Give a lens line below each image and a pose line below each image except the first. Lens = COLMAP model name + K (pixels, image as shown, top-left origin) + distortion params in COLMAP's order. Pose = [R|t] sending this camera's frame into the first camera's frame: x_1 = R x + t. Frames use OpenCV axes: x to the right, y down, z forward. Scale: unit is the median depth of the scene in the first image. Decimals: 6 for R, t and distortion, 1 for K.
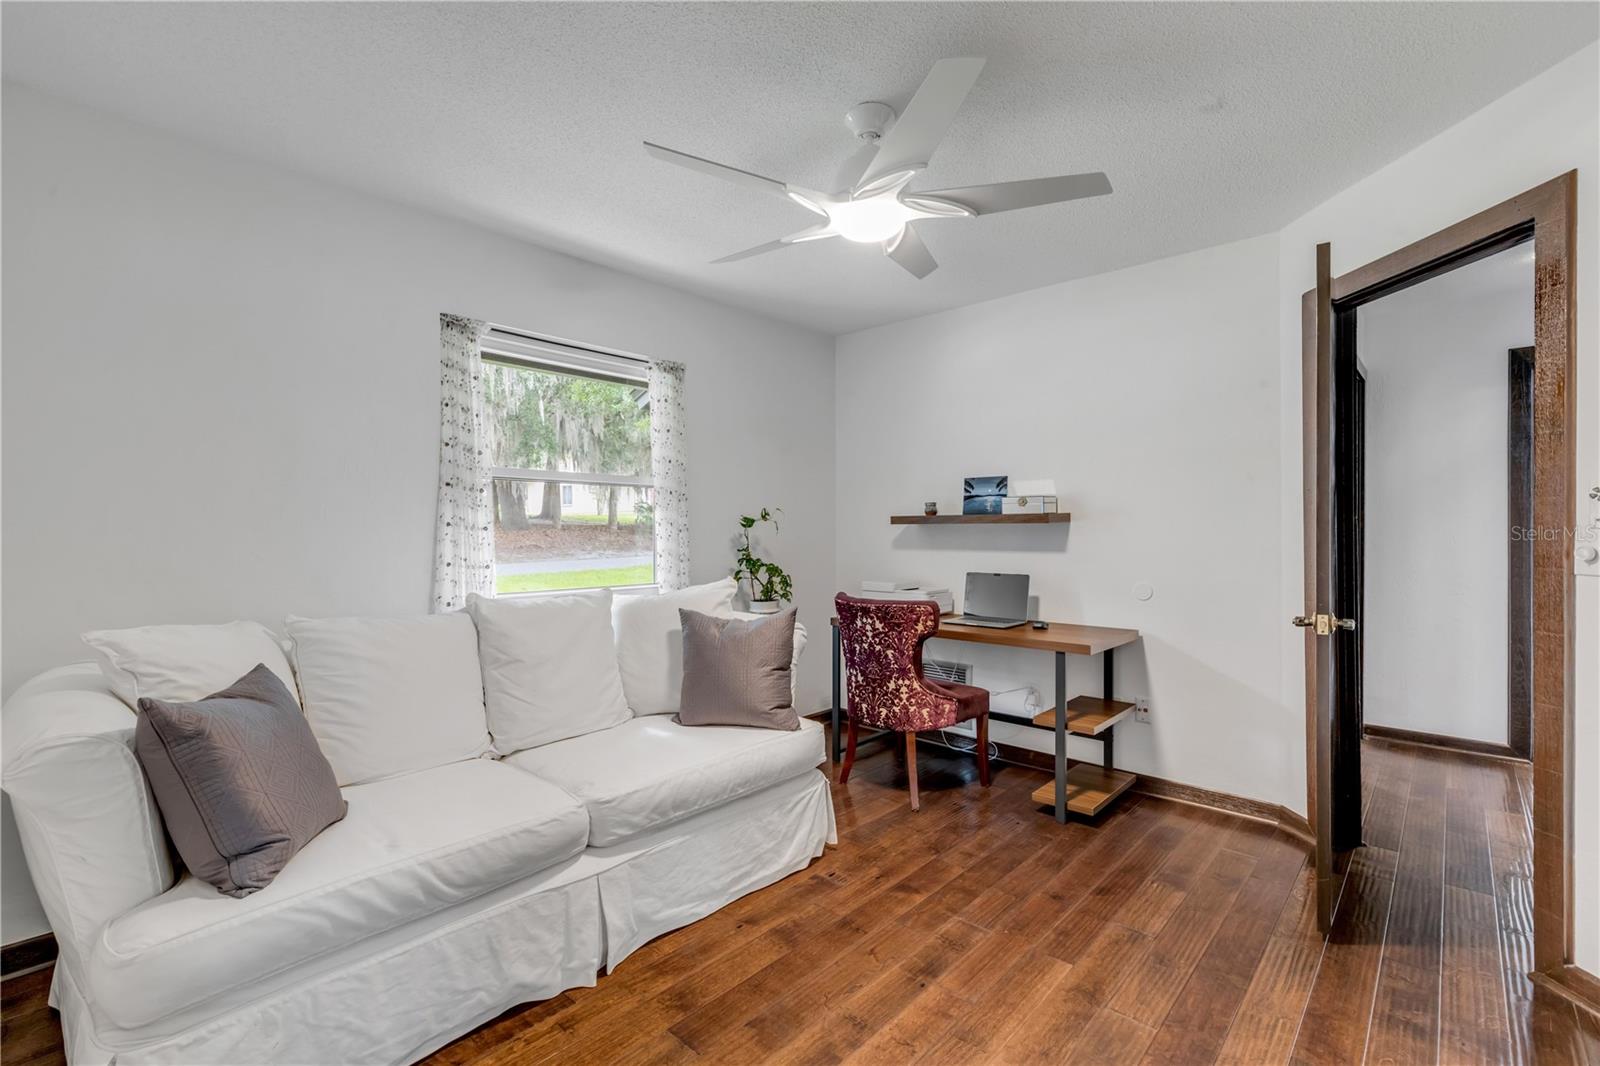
lens RADIAL K [[721.0, 0, 803.4], [0, 721.0, 529.8], [0, 0, 1]] dist [0.001812, 0.000256]
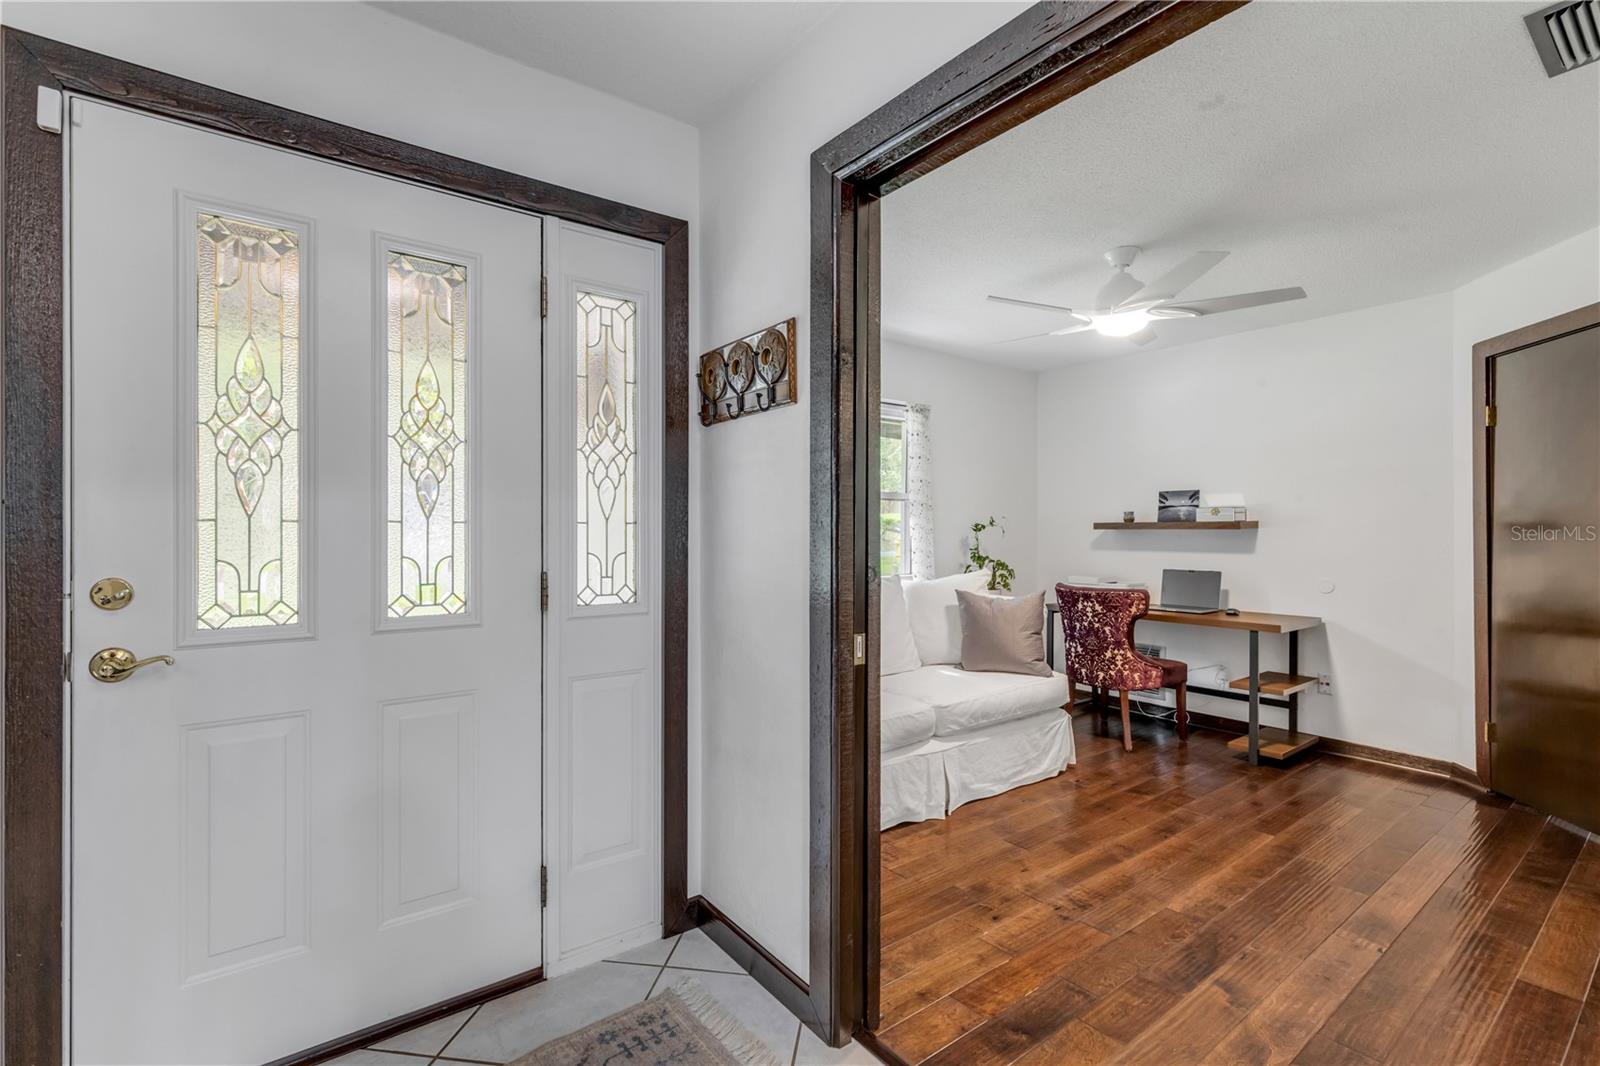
lens RADIAL K [[721.0, 0, 796.4], [0, 721.0, 531.2], [0, 0, 1]] dist [0.001812, 0.000256]
pose [[0.983307, 0.004292, -0.181902, -0.200944], [-0.004935, 0.999983, -0.003086, 0.001761], [0.181886, 0.003932, 0.983312, -0.389450]]
